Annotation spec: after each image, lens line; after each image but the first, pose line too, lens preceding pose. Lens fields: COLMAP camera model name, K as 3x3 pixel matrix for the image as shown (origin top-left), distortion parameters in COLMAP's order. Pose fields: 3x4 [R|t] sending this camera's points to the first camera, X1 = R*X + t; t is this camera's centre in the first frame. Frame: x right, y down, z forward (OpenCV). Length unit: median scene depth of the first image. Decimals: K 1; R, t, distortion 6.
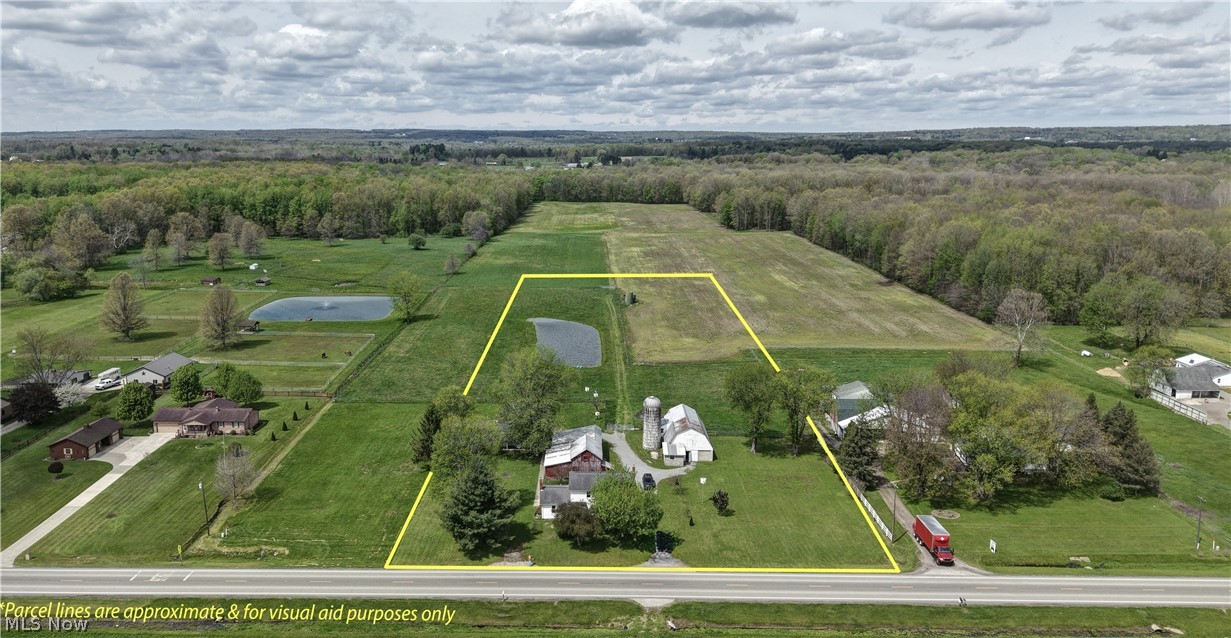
lens RADIAL K [[838.2, 0, 611.8], [0, 838.2, 319.5], [0, 0, 1]] dist [0.003484, 0.000948]
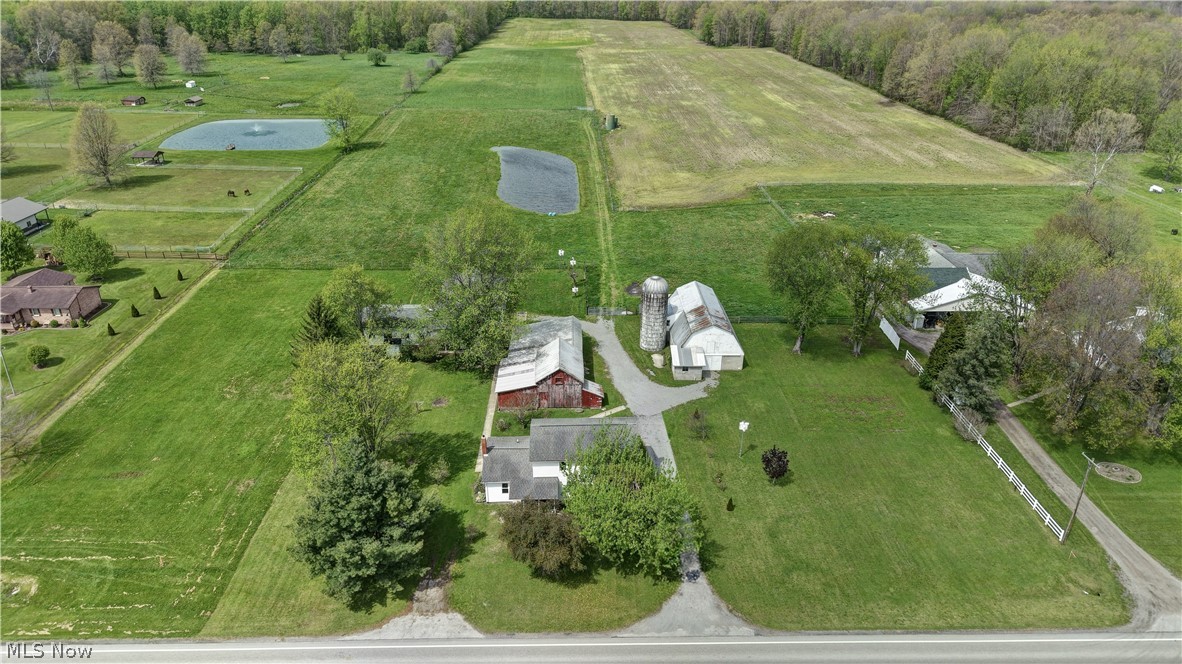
lens RADIAL K [[784.2, 0, 595.8], [0, 784.2, 330.5], [0, 0, 1]] dist [0.021757, -0.017203]
pose [[0.999941, -0.003881, 0.010136, -0.004506], [0.001397, 0.972134, 0.234424, -0.009054], [-0.010763, -0.234396, 0.972082, 0.241348]]
